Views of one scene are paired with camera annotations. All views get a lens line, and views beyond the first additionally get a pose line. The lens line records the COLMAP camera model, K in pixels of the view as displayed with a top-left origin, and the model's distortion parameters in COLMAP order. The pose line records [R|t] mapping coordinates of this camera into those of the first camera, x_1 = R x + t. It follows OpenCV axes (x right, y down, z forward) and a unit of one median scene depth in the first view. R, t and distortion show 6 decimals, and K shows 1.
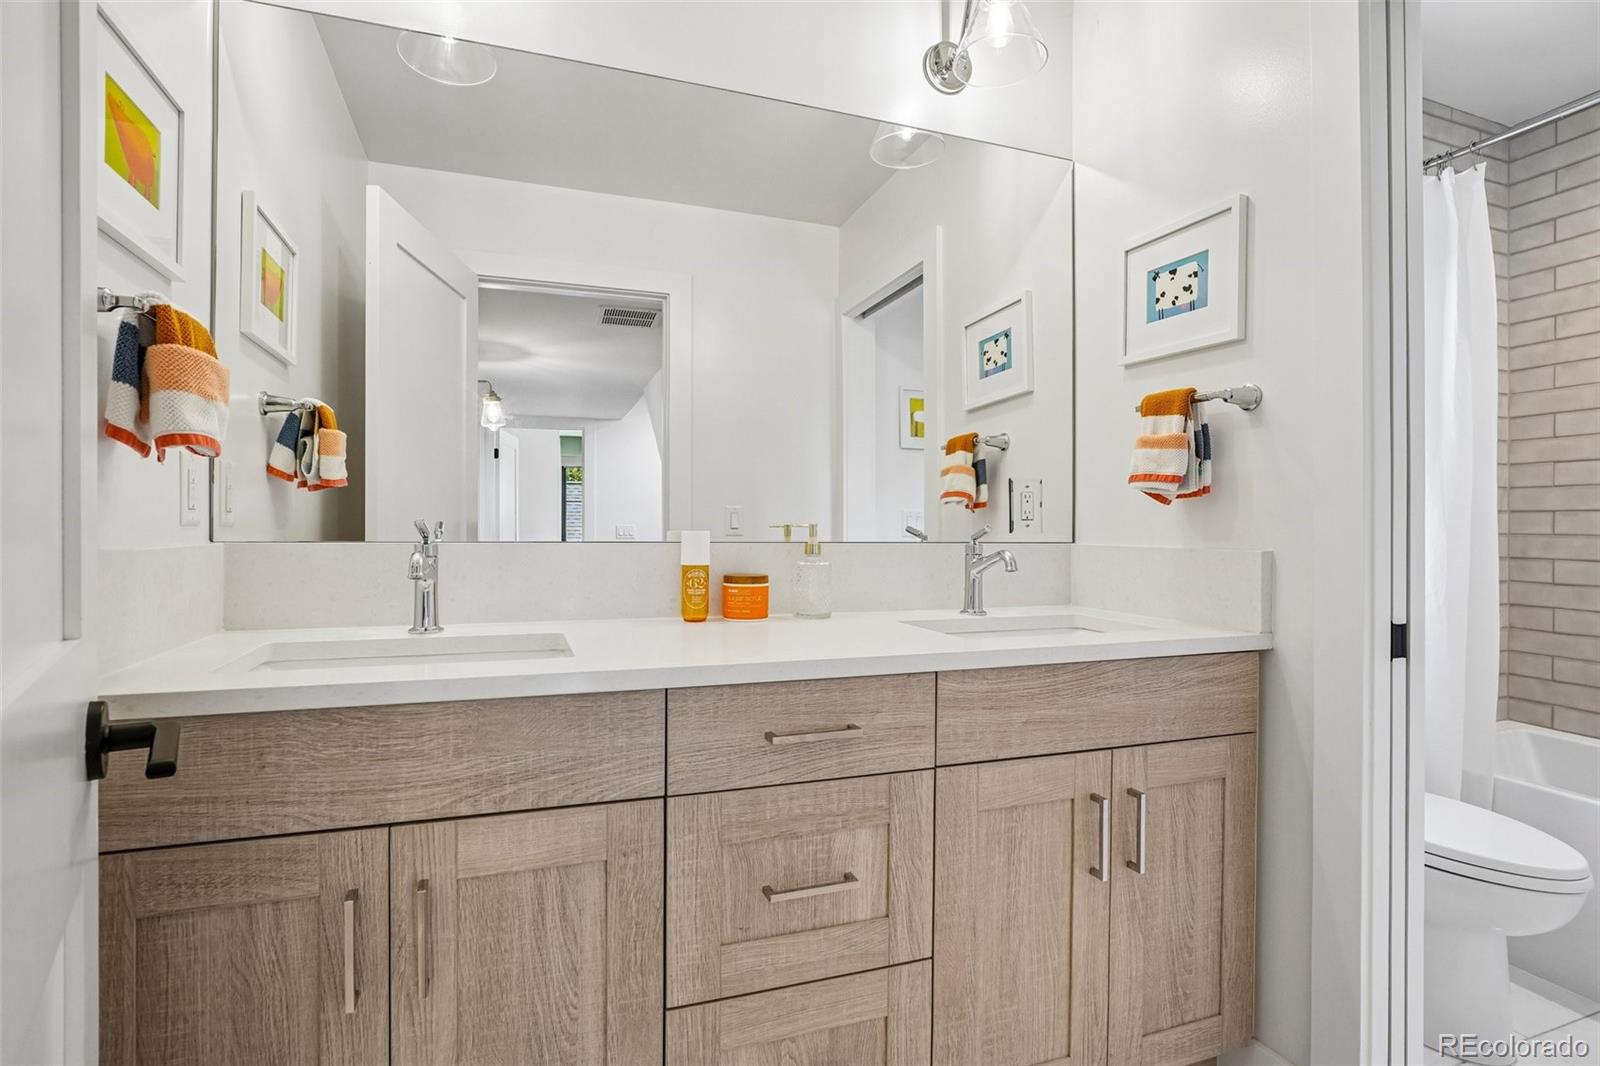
lens RADIAL K [[781.0, 0, 798.4], [0, 781.0, 523.8], [0, 0, 1]] dist [-0.031183, 0.006564]
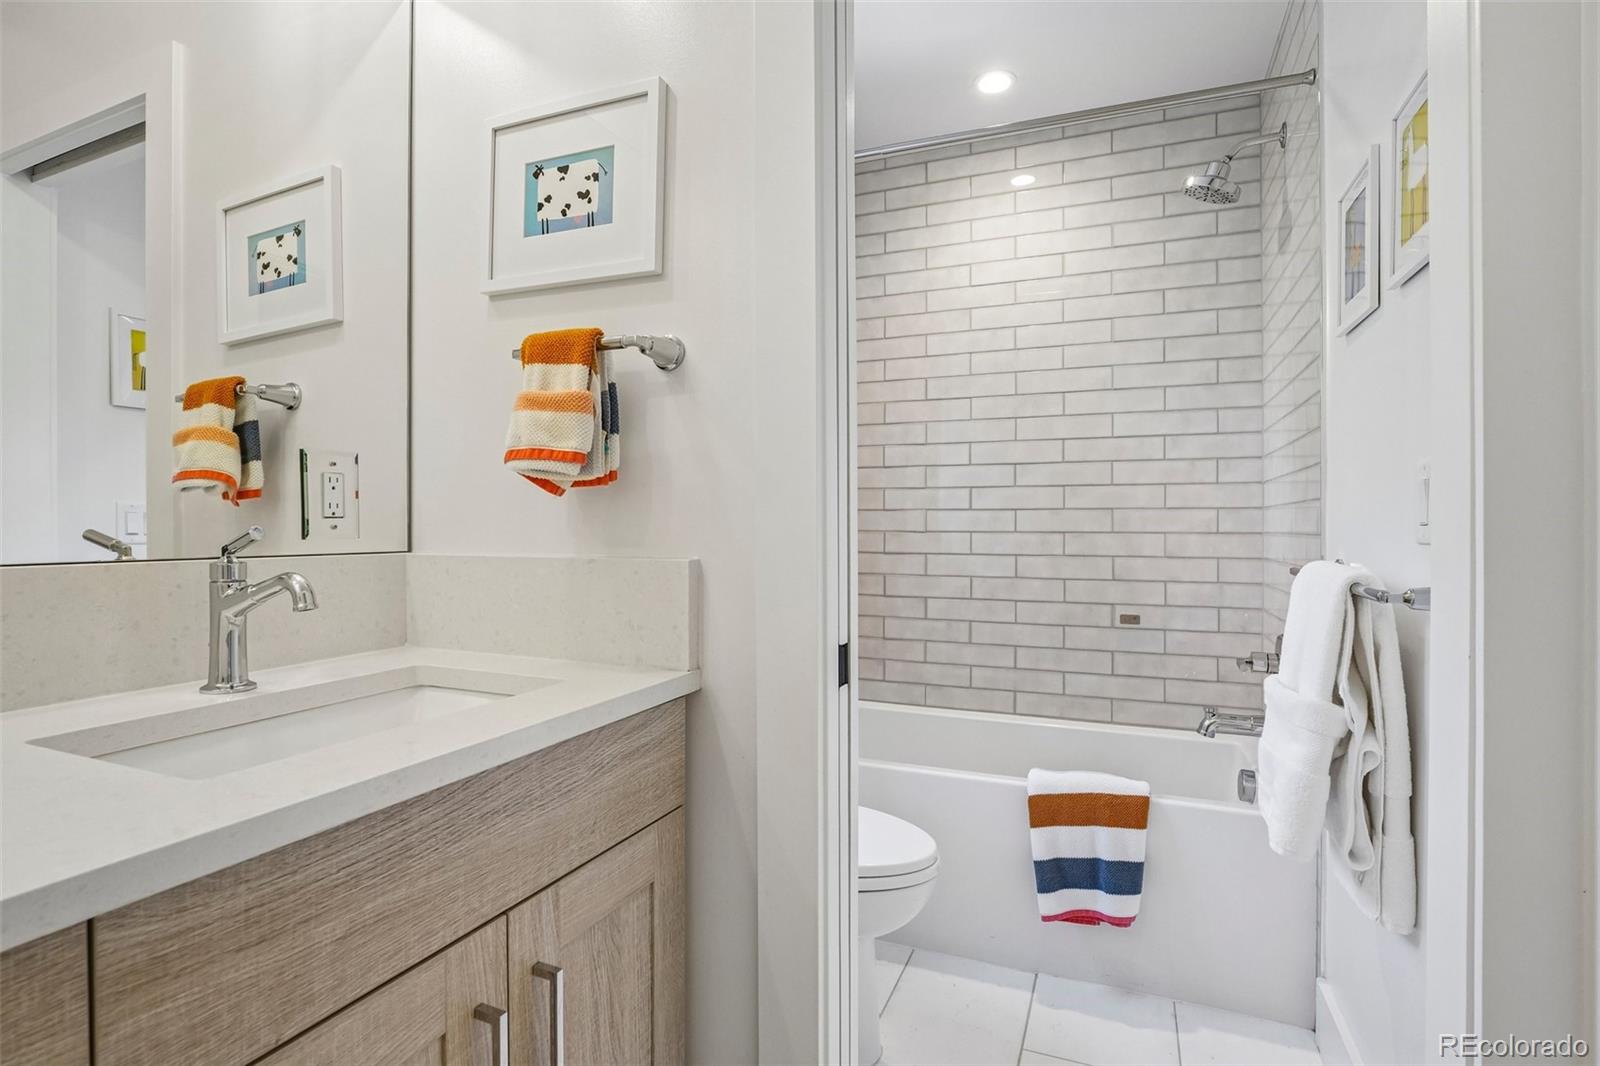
lens RADIAL K [[781.0, 0, 795.9], [0, 781.0, 526.6], [0, 0, 1]] dist [-0.031183, 0.006564]
pose [[0.673564, -0.007401, 0.739092, 0.103559], [0.002504, 0.999967, 0.007730, -0.002054], [-0.739125, -0.003356, 0.673560, 0.374711]]
